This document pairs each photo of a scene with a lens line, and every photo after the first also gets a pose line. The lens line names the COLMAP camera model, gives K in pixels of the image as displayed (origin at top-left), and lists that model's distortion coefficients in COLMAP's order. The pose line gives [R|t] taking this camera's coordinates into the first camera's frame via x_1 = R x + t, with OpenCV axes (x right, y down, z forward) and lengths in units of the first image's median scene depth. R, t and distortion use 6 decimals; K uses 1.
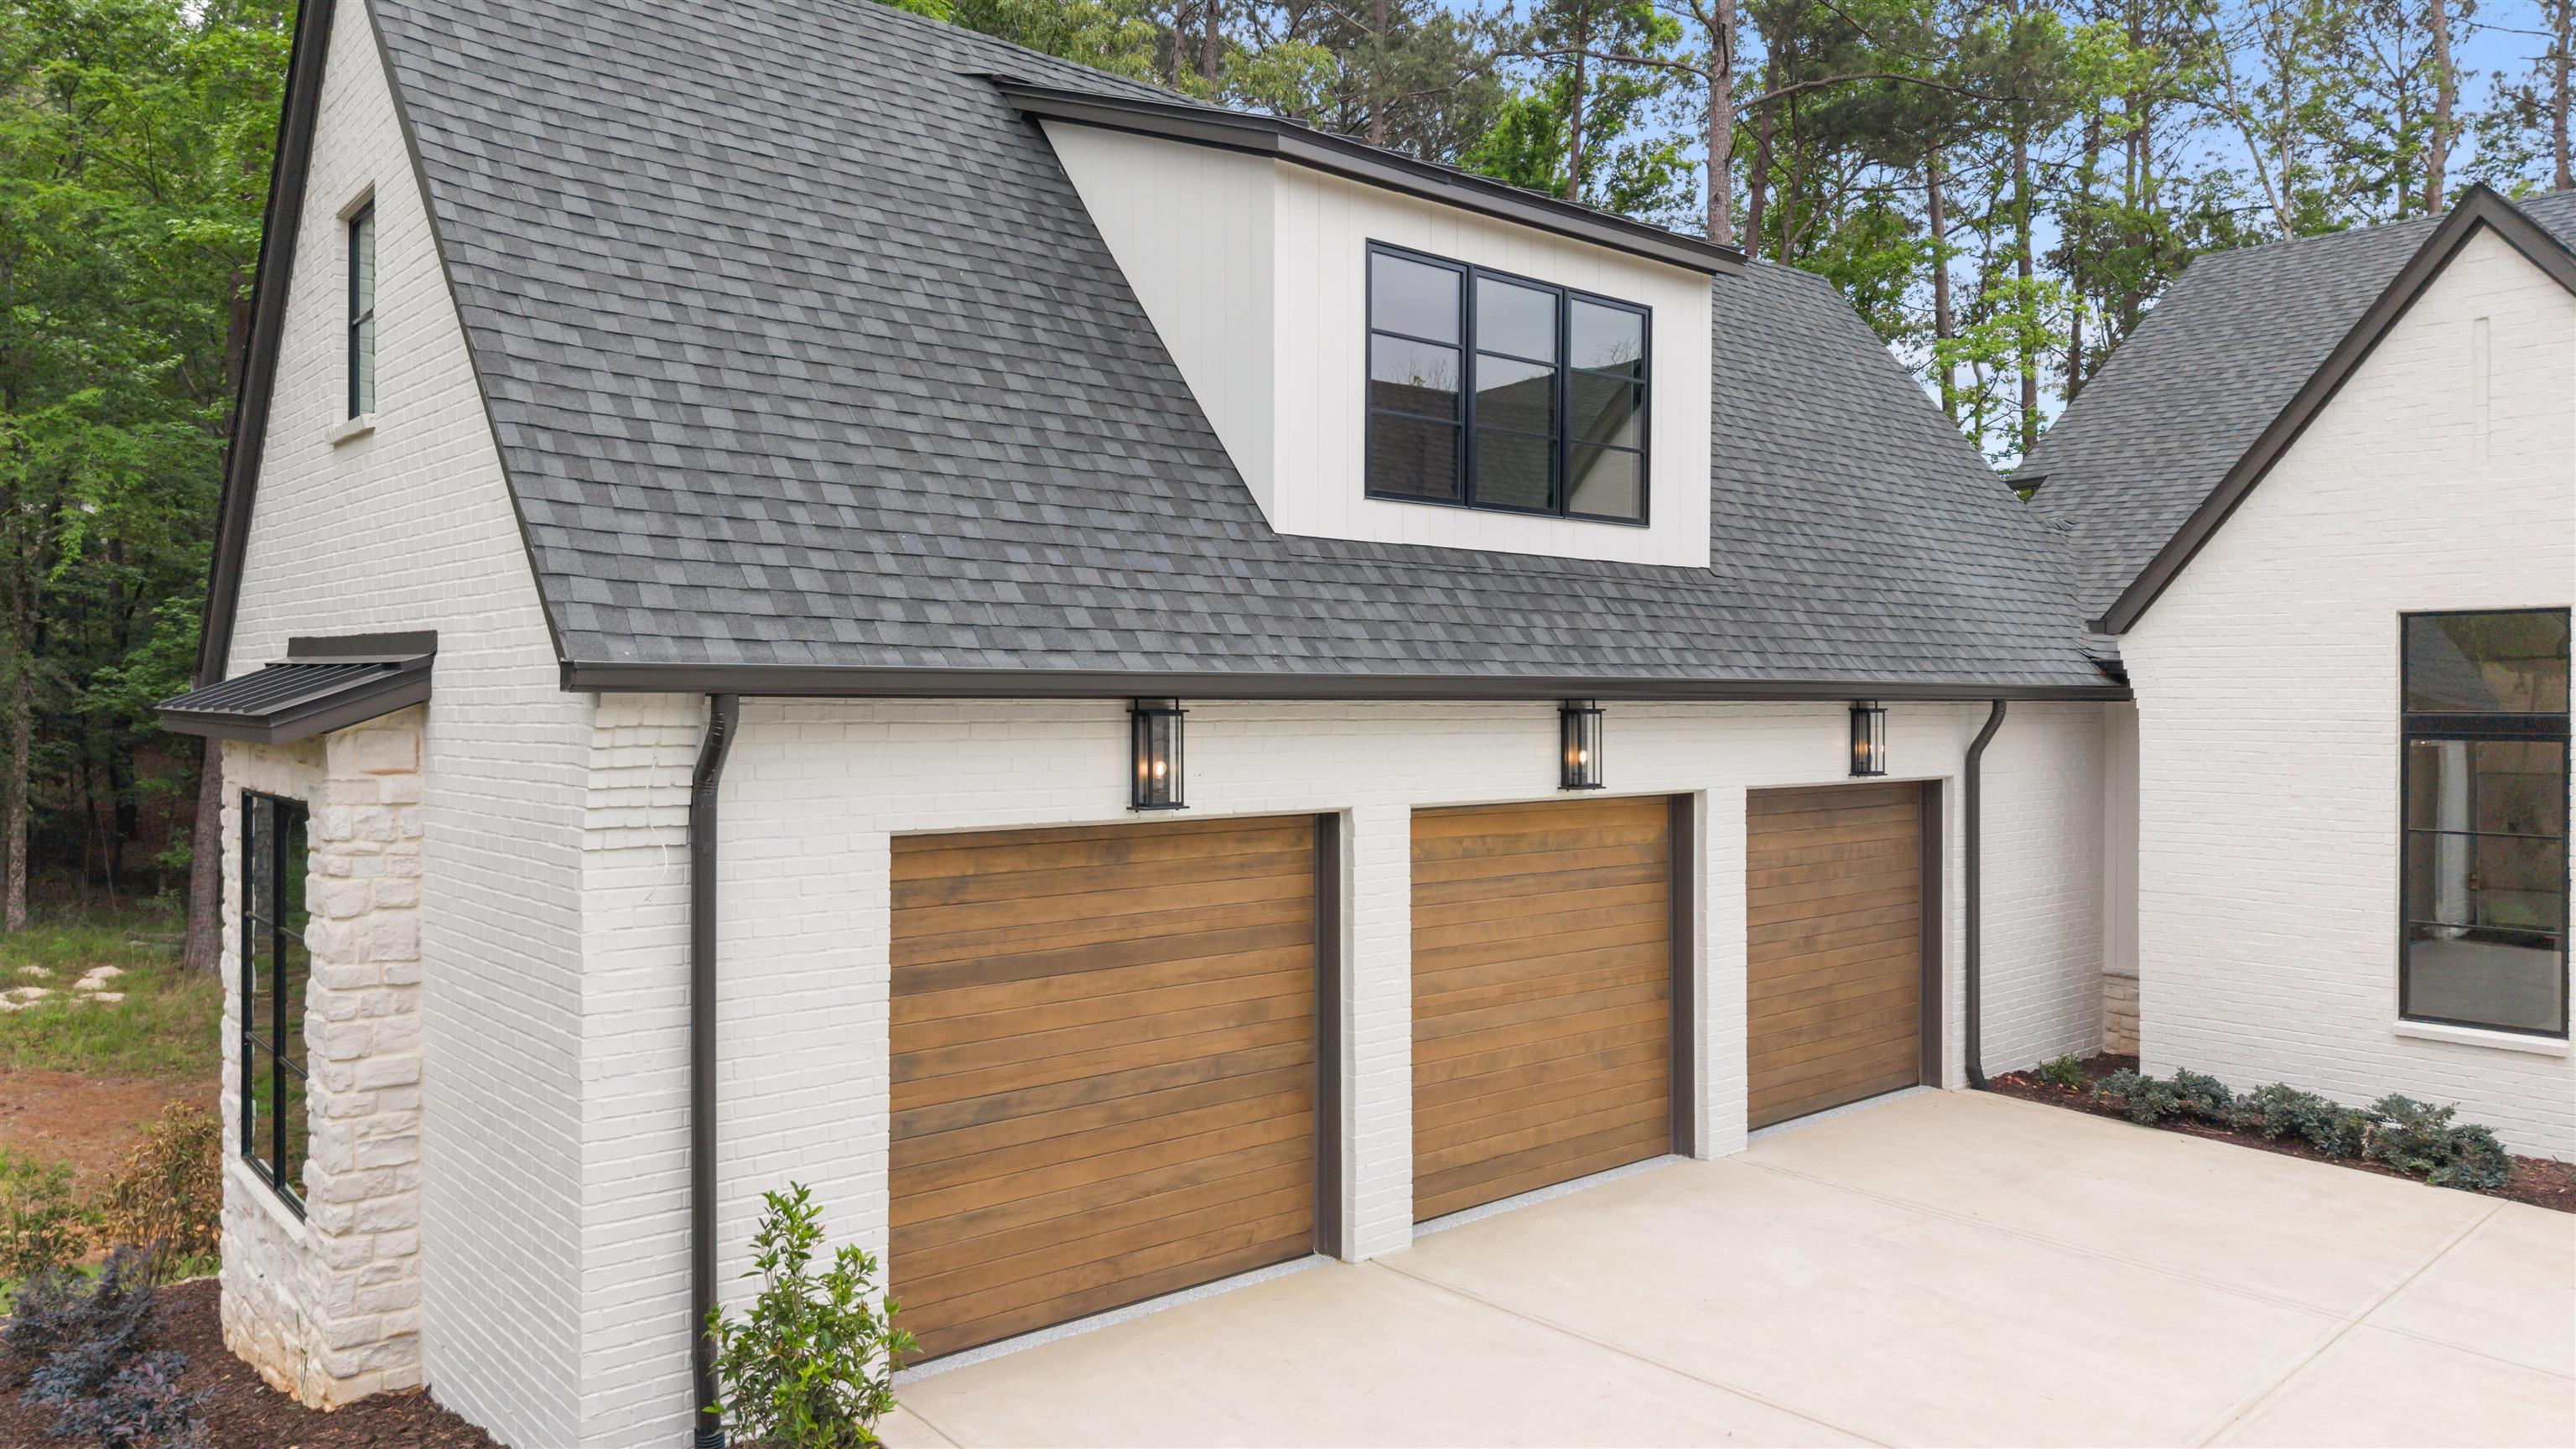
lens RADIAL K [[1720.7, 0, 1288.5], [0, 1720.7, 714.8], [0, 0, 1]] dist [-0.007529, -0.005208]
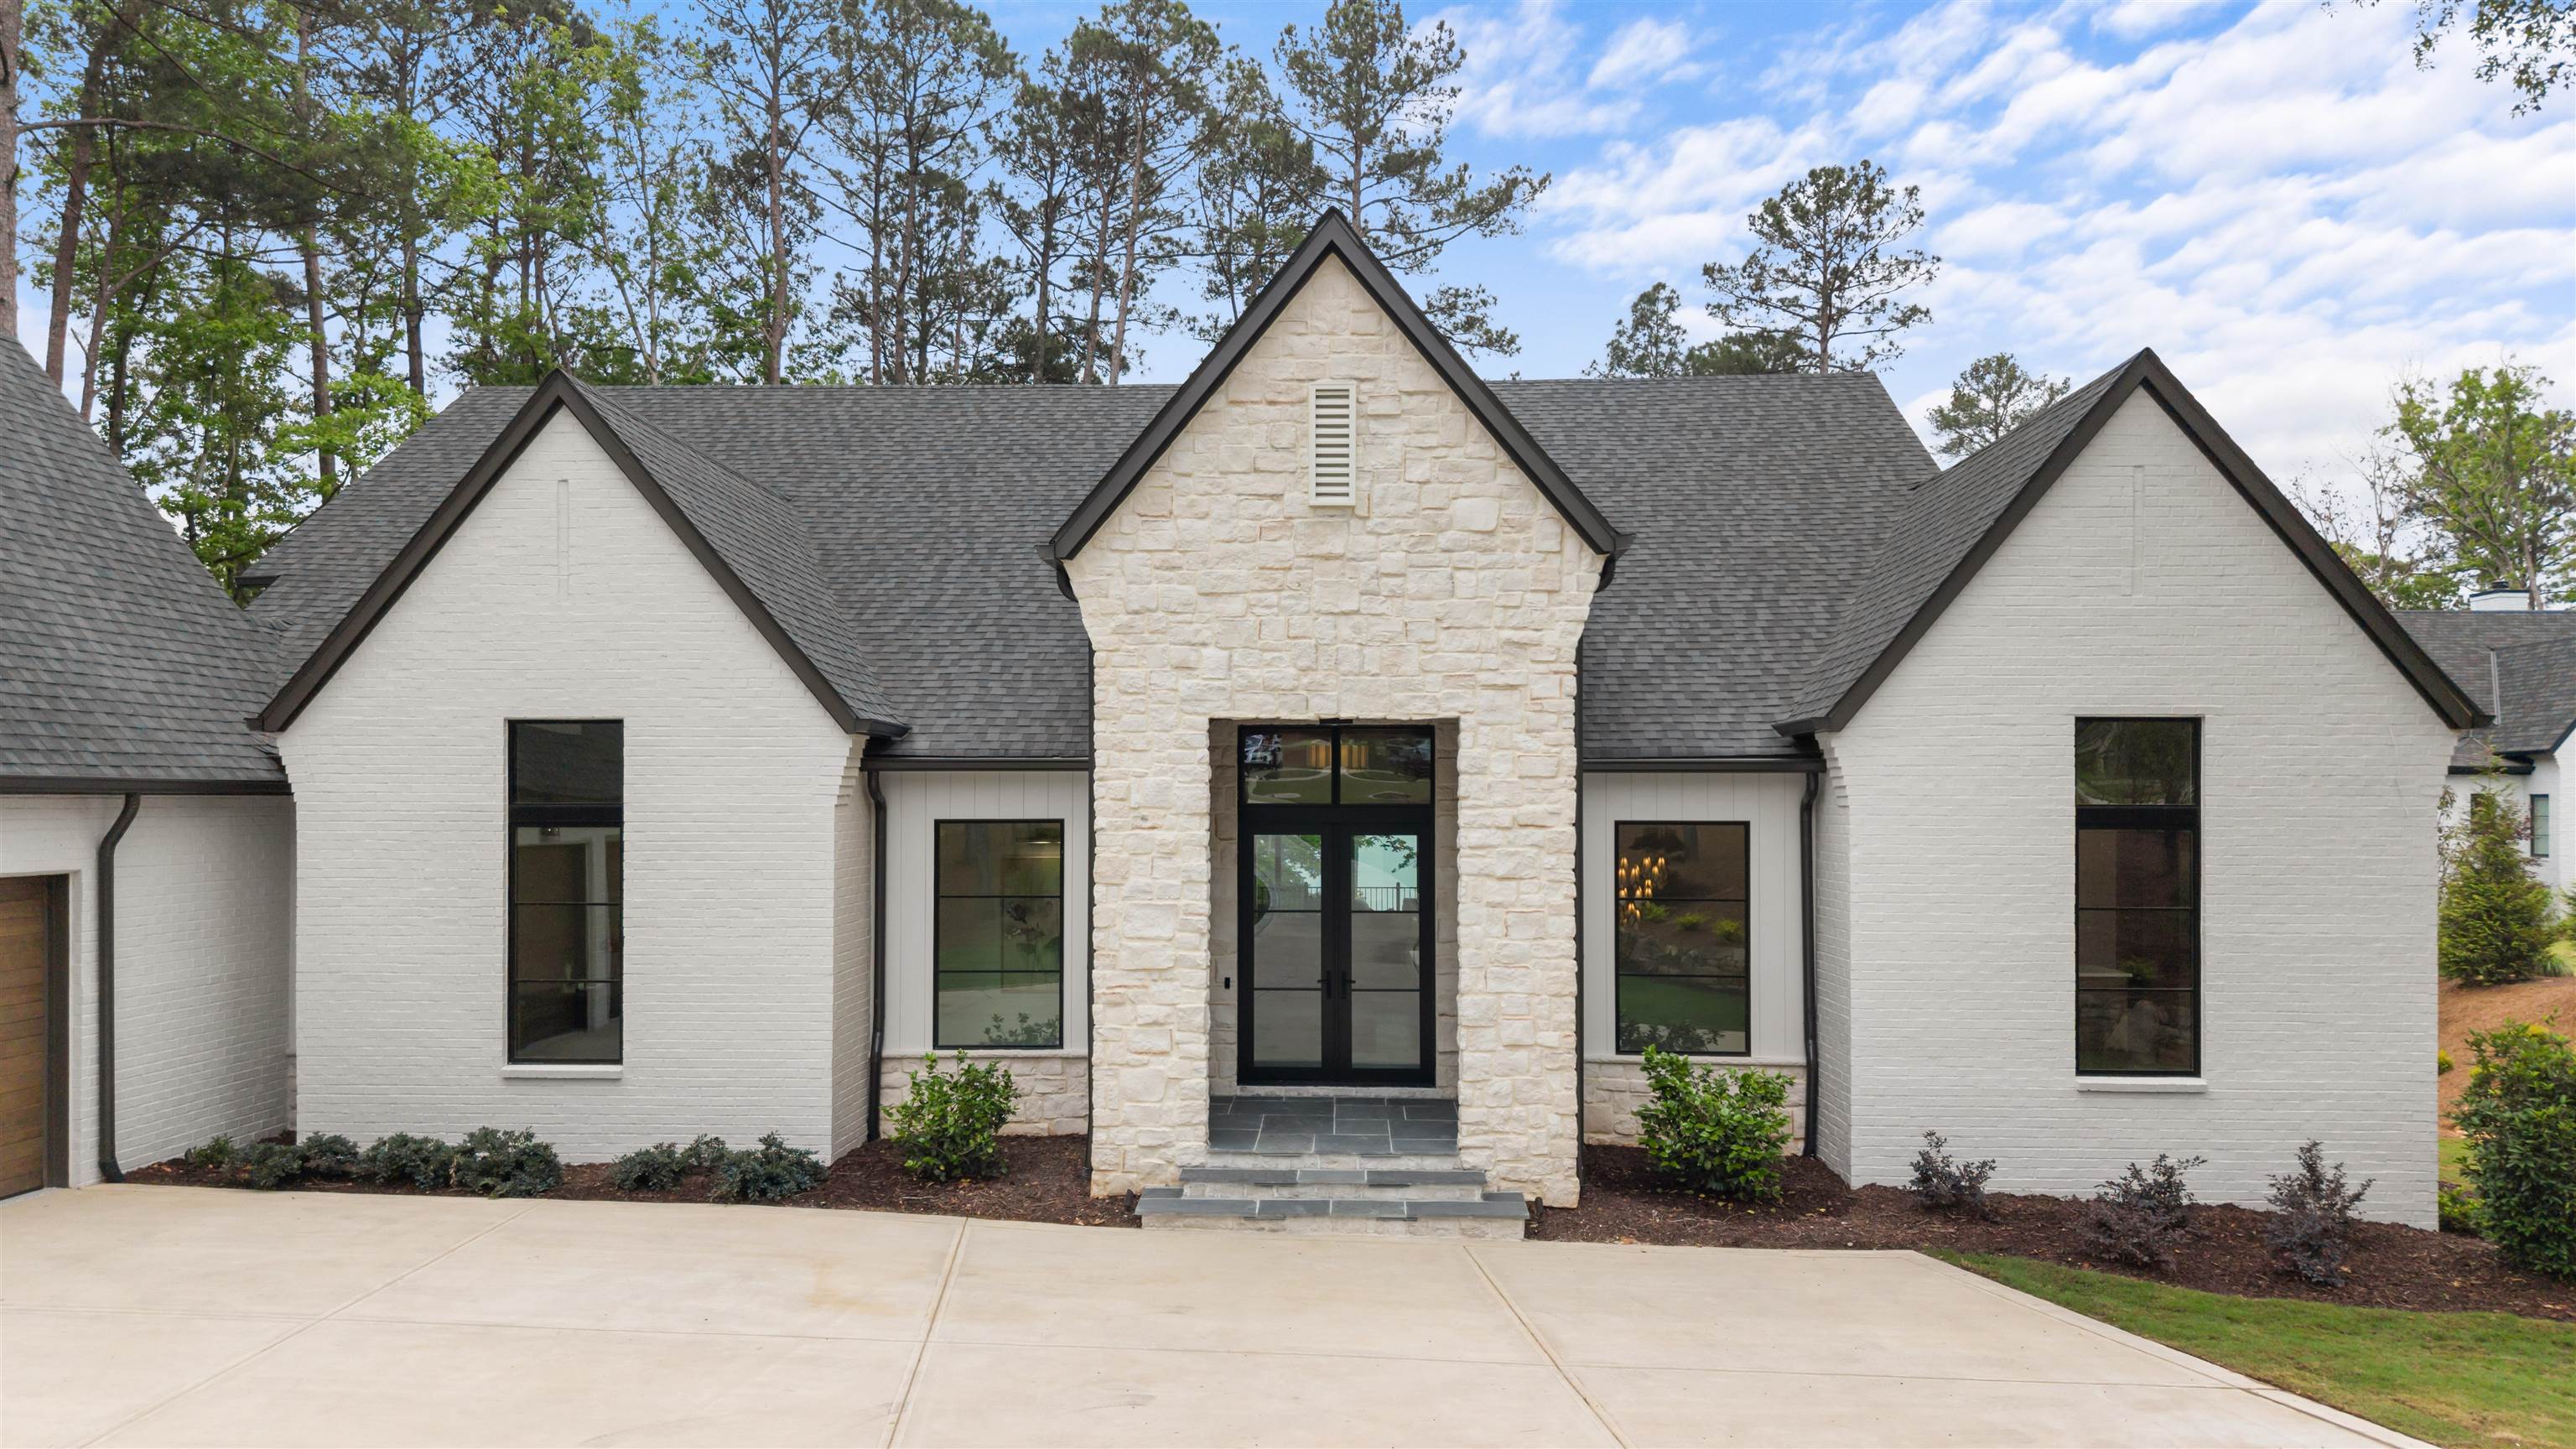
lens RADIAL K [[1720.7, 0, 1291.0], [0, 1720.7, 793.9], [0, 0, 1]] dist [-0.007529, -0.005208]
pose [[0.668344, 0.001710, 0.743850, 0.114036], [0.007004, 0.999939, -0.008592, 0.004894], [-0.743819, 0.010952, 0.668291, -0.171459]]
